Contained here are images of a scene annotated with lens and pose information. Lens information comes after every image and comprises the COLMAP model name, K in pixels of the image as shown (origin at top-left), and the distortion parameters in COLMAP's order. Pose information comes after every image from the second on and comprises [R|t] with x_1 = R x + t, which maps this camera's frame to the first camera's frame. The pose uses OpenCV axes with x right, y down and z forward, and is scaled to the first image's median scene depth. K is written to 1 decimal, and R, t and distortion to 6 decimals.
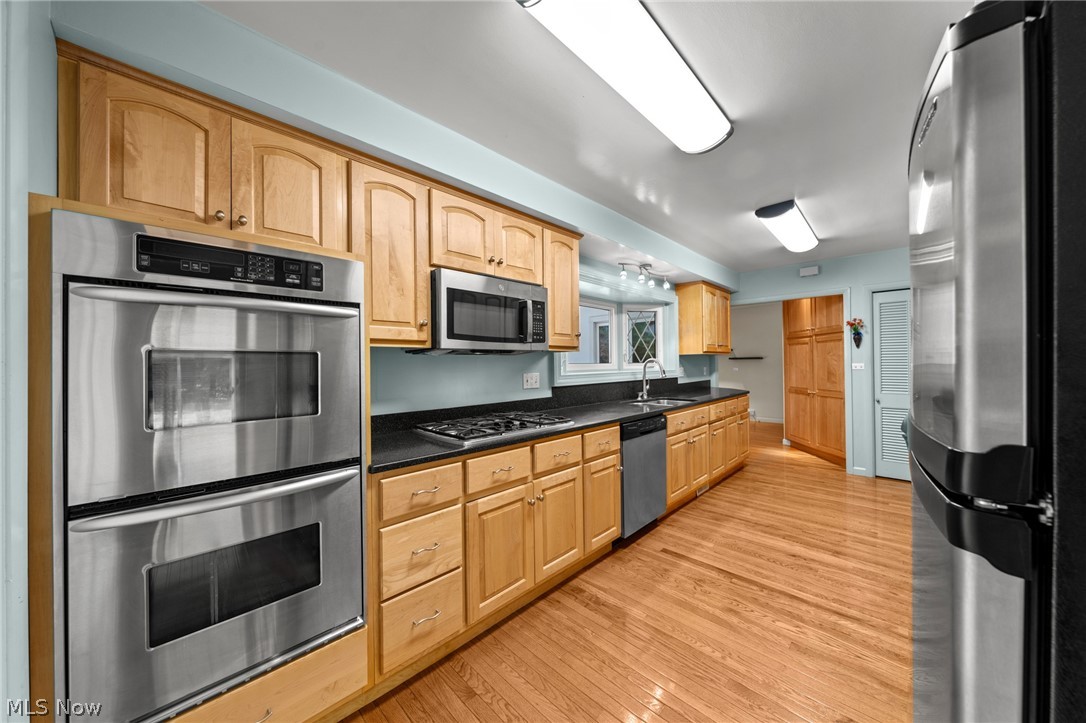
lens RADIAL K [[370.1, 0, 544.2], [0, 370.1, 355.8], [0, 0, 1]] dist [-0.004832, -0.000252]
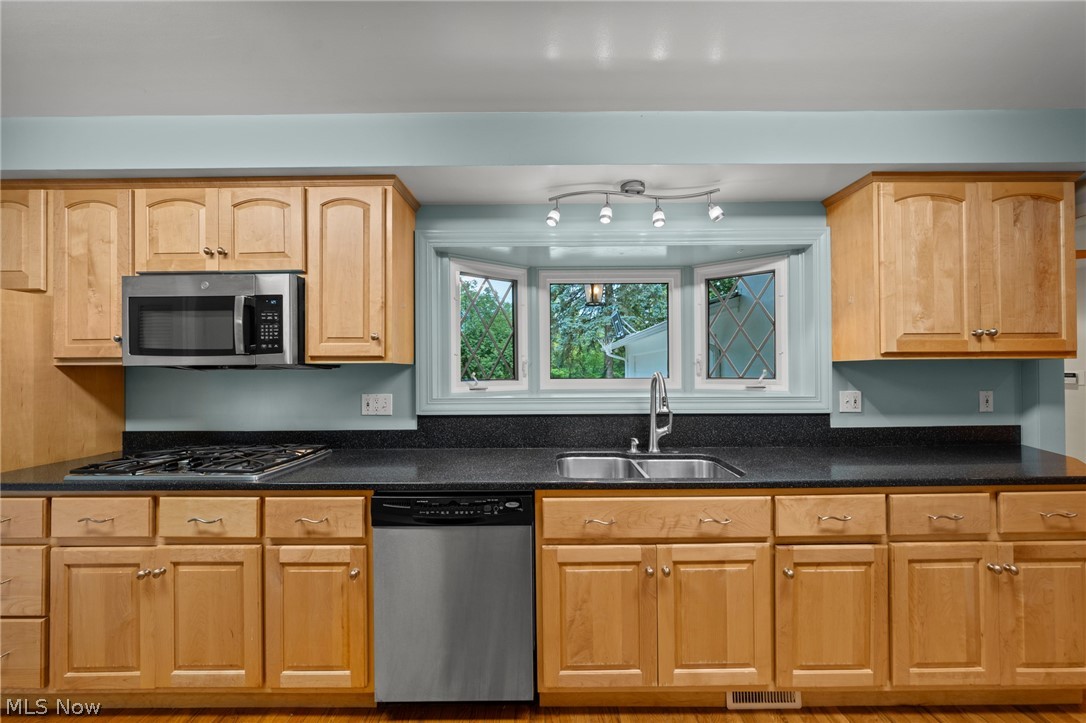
lens RADIAL K [[399.4, 0, 547.1], [0, 399.4, 367.5], [0, 0, 1]] dist [-0.005305, 0.001546]
pose [[0.700421, -0.002145, -0.713727, 0.702786], [0.013361, 0.999860, 0.010107, -0.007683], [0.713605, -0.016615, 0.700351, 0.658688]]
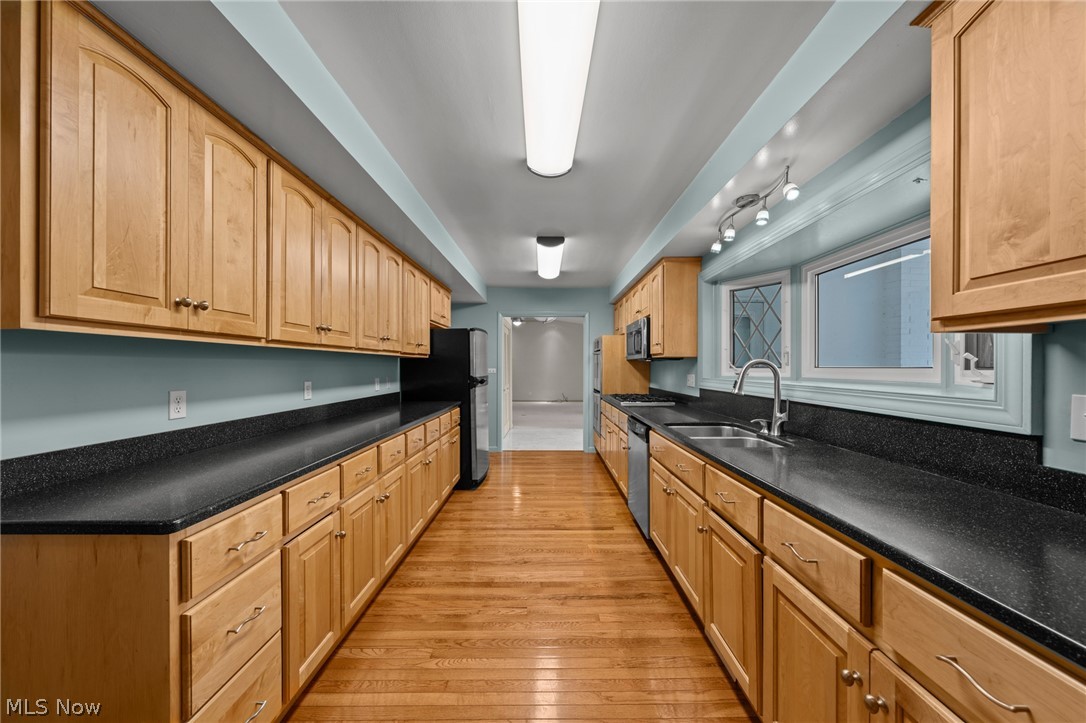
lens RADIAL K [[370.1, 0, 547.4], [0, 370.1, 366.2], [0, 0, 1]] dist [-0.004832, -0.000252]
pose [[-0.708872, 0.004095, -0.705325, 1.097559], [0.013871, 0.999871, -0.008136, 0.021414], [0.705200, -0.015551, -0.708837, 1.443447]]
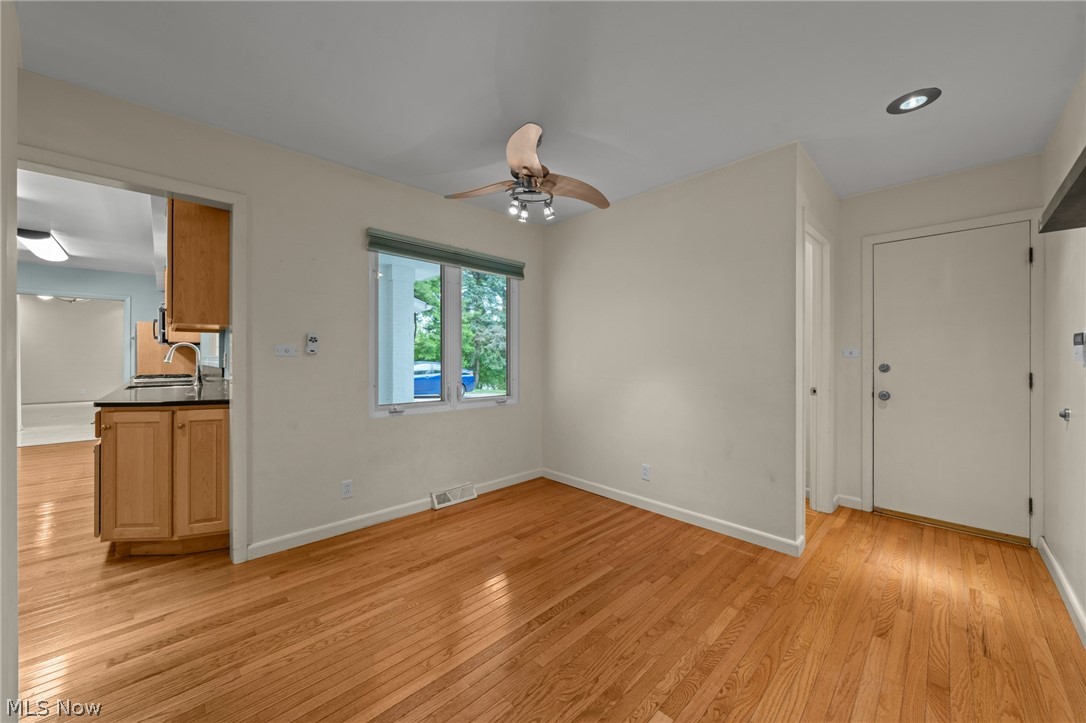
lens RADIAL K [[399.4, 0, 547.0], [0, 399.4, 360.9], [0, 0, 1]] dist [-0.005305, 0.001546]
pose [[-0.021289, 0.014360, -0.999670, 1.590460], [0.019705, 0.999709, 0.013941, 0.071398], [0.999579, -0.019402, -0.021566, 2.407322]]
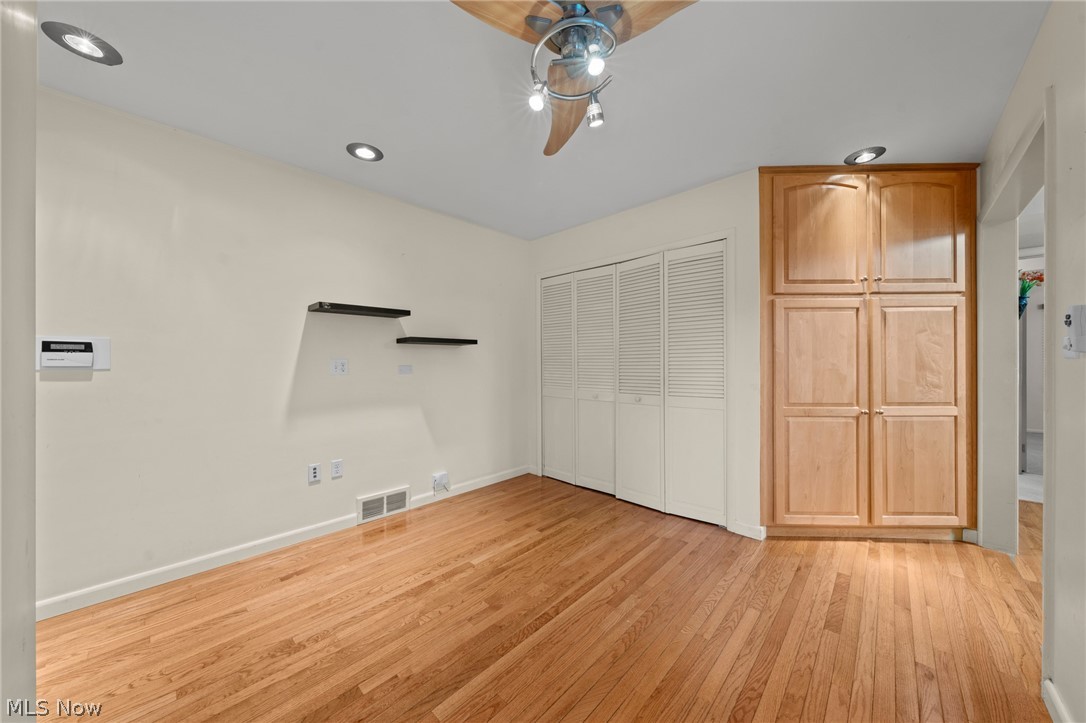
lens RADIAL K [[370.1, 0, 551.4], [0, 370.1, 367.0], [0, 0, 1]] dist [-0.004832, -0.000252]
pose [[-0.027997, -0.008649, 0.999571, 0.431392], [-0.017211, 0.999819, 0.008169, 0.077360], [-0.999460, -0.016975, -0.028140, 2.392984]]
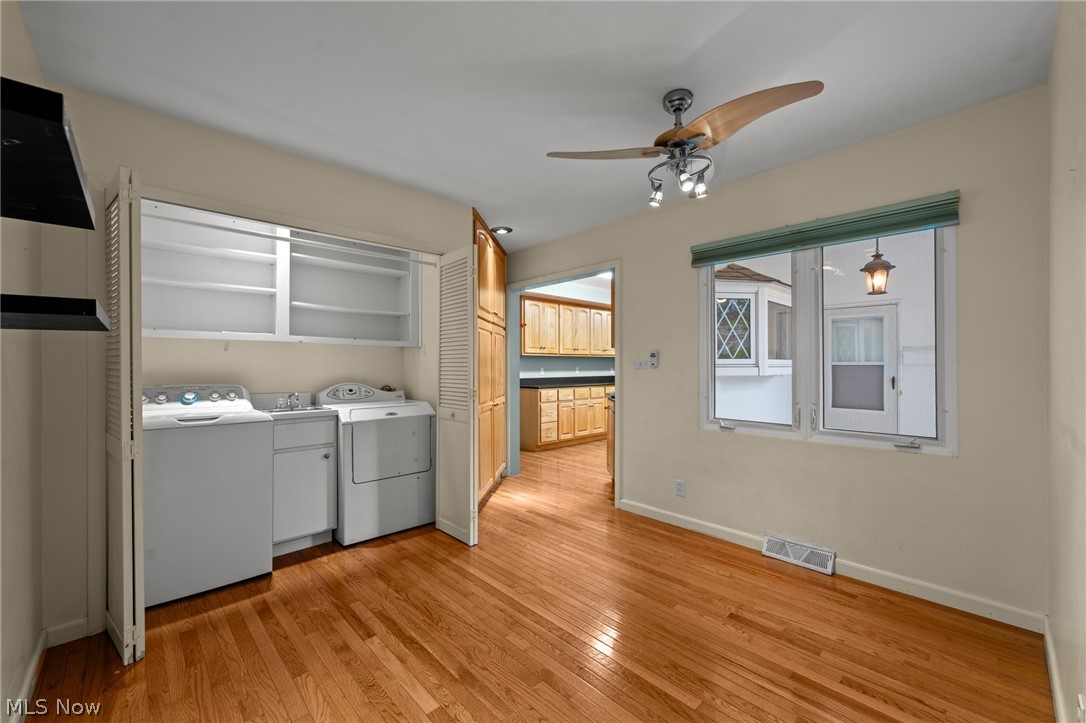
lens RADIAL K [[428.7, 0, 542.2], [0, 428.7, 365.5], [0, 0, 1]] dist [-0.002874, -0.000033]
pose [[-0.999071, 0.009243, 0.042093, 1.002022], [0.008473, 0.999794, -0.018440, 0.073633], [-0.042255, -0.018066, -0.998944, 3.028244]]
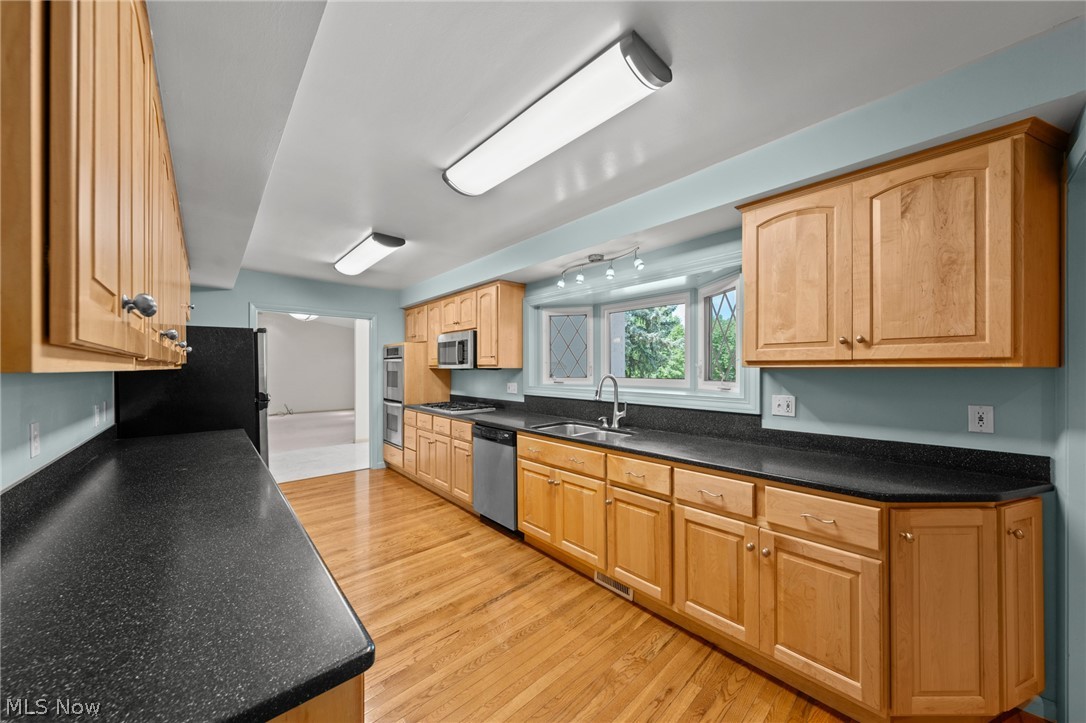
lens RADIAL K [[370.1, 0, 547.8], [0, 370.1, 368.2], [0, 0, 1]] dist [-0.004832, -0.000252]
pose [[-0.048465, 0.006817, -0.998802, 1.297554], [0.017371, 0.999831, 0.005981, -0.015115], [0.998674, -0.017060, -0.048575, 1.137428]]
